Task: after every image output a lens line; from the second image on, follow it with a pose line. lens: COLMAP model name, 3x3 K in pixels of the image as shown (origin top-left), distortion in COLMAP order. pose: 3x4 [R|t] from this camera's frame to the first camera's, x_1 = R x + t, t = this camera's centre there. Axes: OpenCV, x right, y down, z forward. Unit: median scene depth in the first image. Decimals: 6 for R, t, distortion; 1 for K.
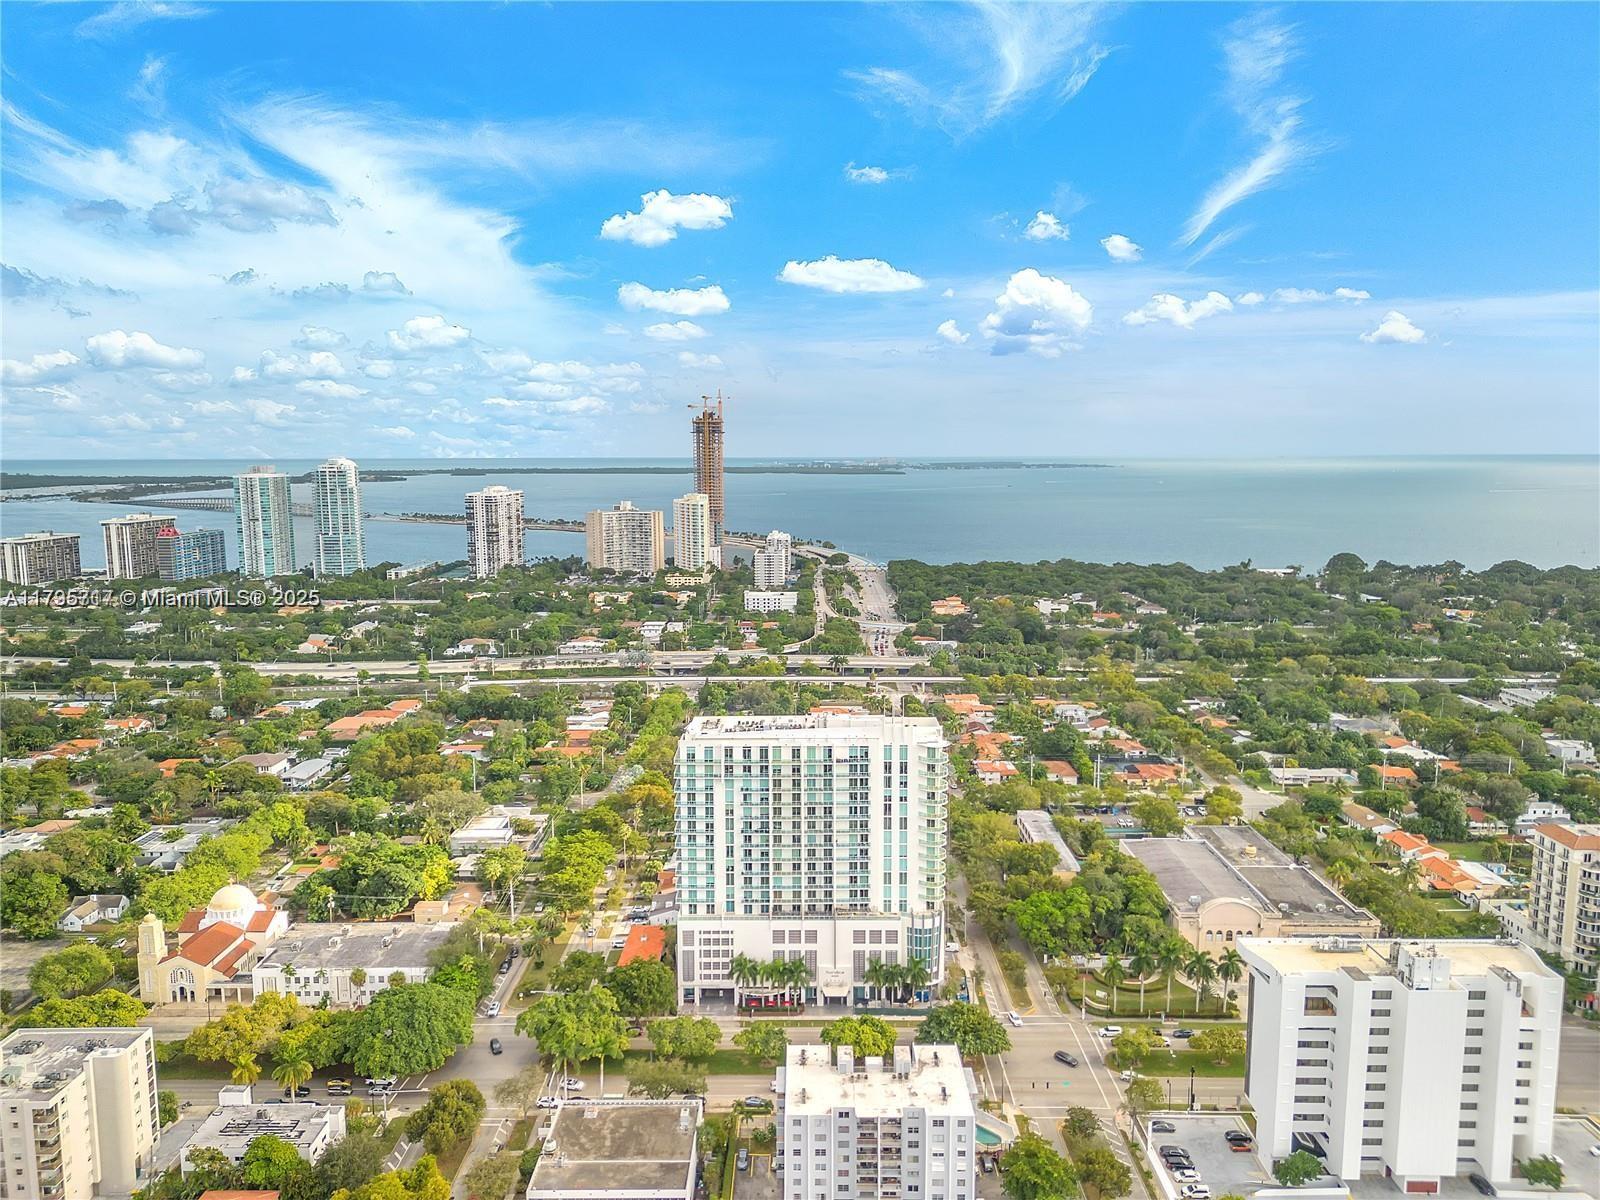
lens RADIAL K [[1136.8, 0, 800.0], [0, 1136.8, 600.0], [0, 0, 1]] dist [0.003531, -0.004500]
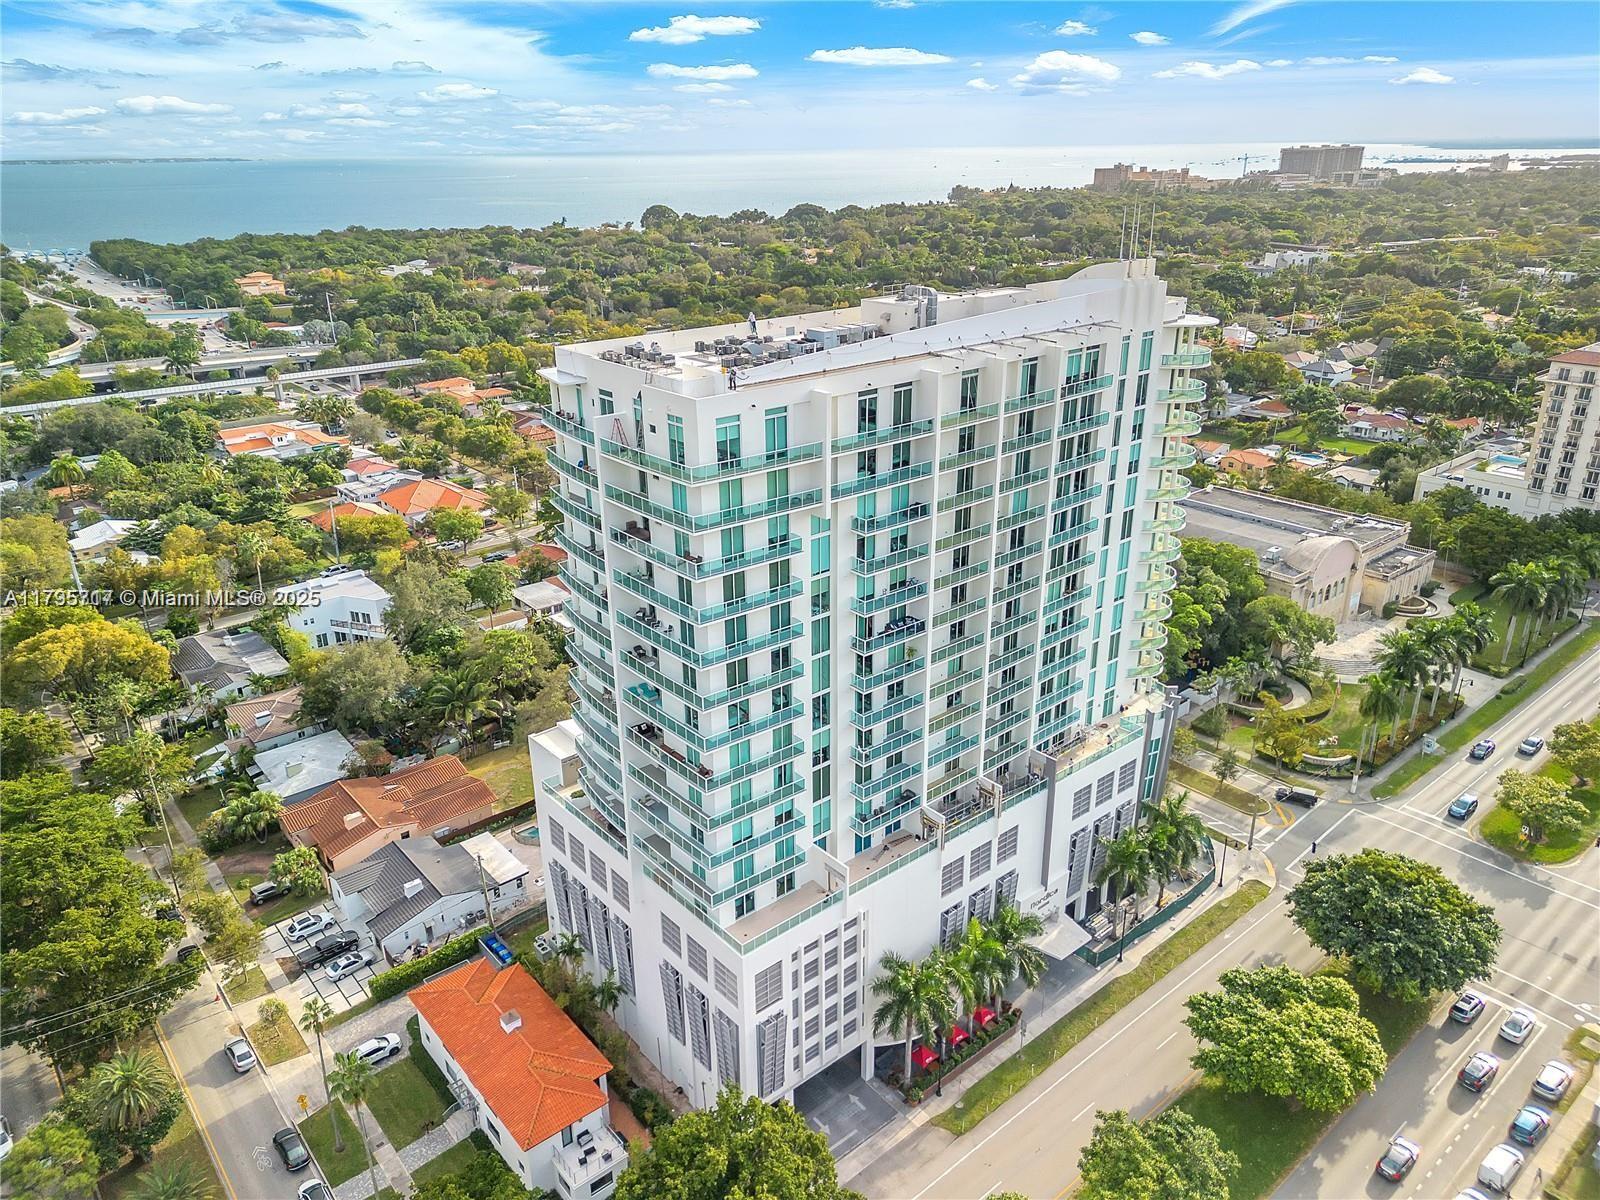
lens RADIAL K [[1136.8, 0, 800.0], [0, 1136.8, 600.0], [0, 0, 1]] dist [0.003531, -0.004500]
pose [[0.763111, -0.251199, 0.595449, -0.264865], [0.096819, 0.955406, 0.278972, 0.093299], [-0.638973, -0.155236, 0.753402, 0.755891]]
